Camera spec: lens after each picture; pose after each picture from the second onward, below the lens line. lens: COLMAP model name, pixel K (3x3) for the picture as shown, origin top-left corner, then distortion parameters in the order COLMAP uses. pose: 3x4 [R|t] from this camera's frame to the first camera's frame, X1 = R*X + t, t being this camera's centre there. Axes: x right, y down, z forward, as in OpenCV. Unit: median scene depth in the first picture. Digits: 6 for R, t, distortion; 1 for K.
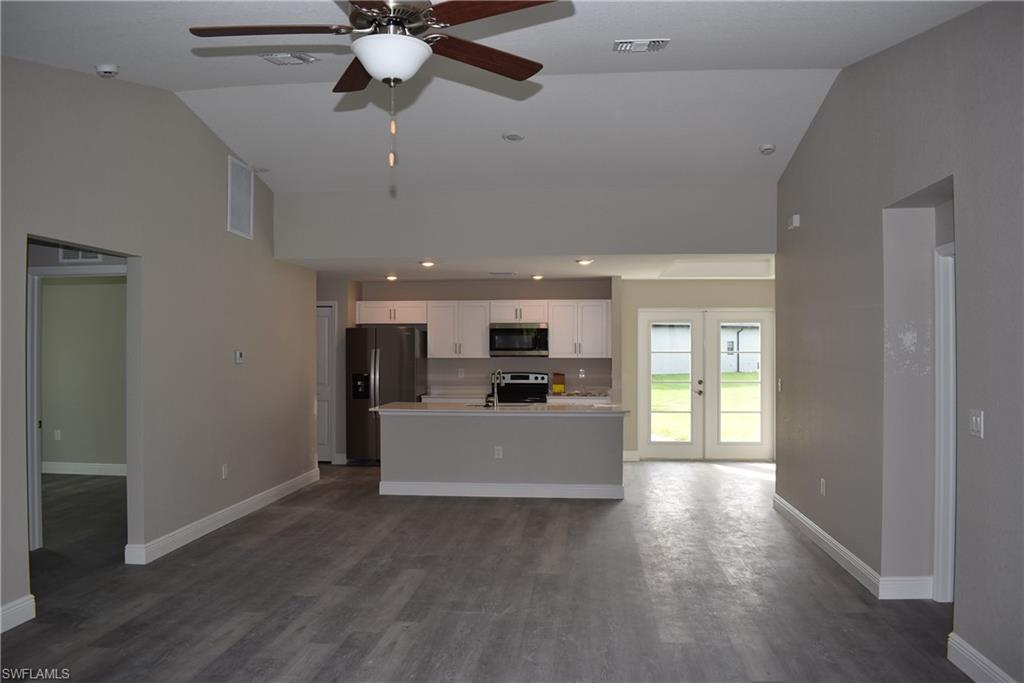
lens RADIAL K [[806.7, 0, 513.1], [0, 806.7, 342.3], [0, 0, 1]] dist [-0.065184, 0.003377]
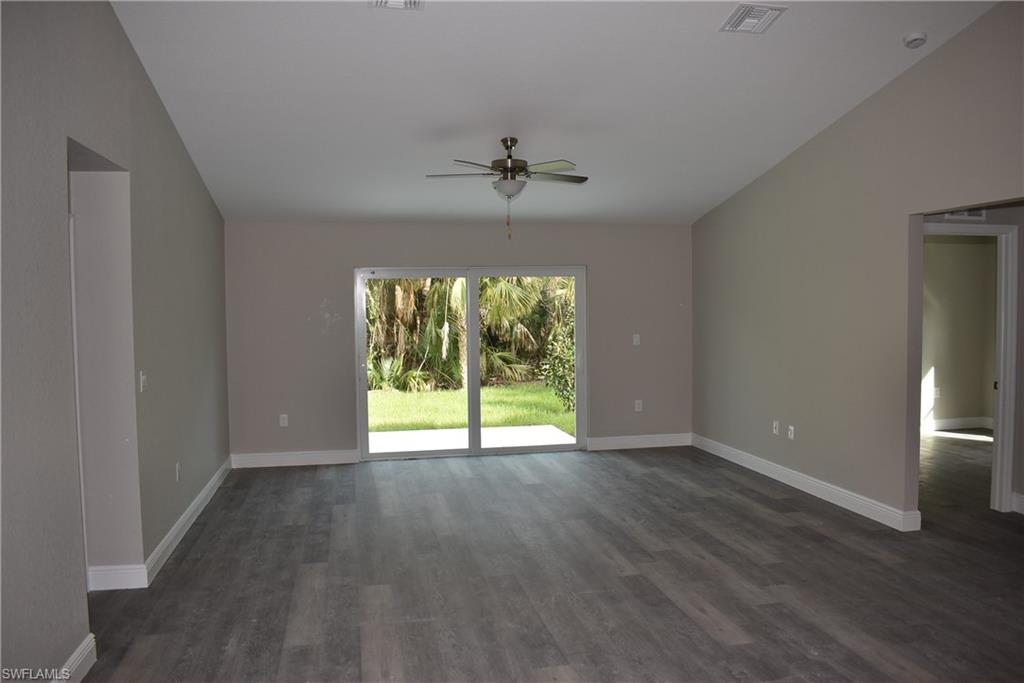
lens RADIAL K [[806.7, 0, 516.3], [0, 806.7, 346.6], [0, 0, 1]] dist [-0.065184, 0.003377]
pose [[-0.956651, 0.028163, -0.289871, 0.303986], [0.015629, 0.998844, 0.045464, -0.001983], [0.290816, 0.038963, -0.955985, 1.925331]]
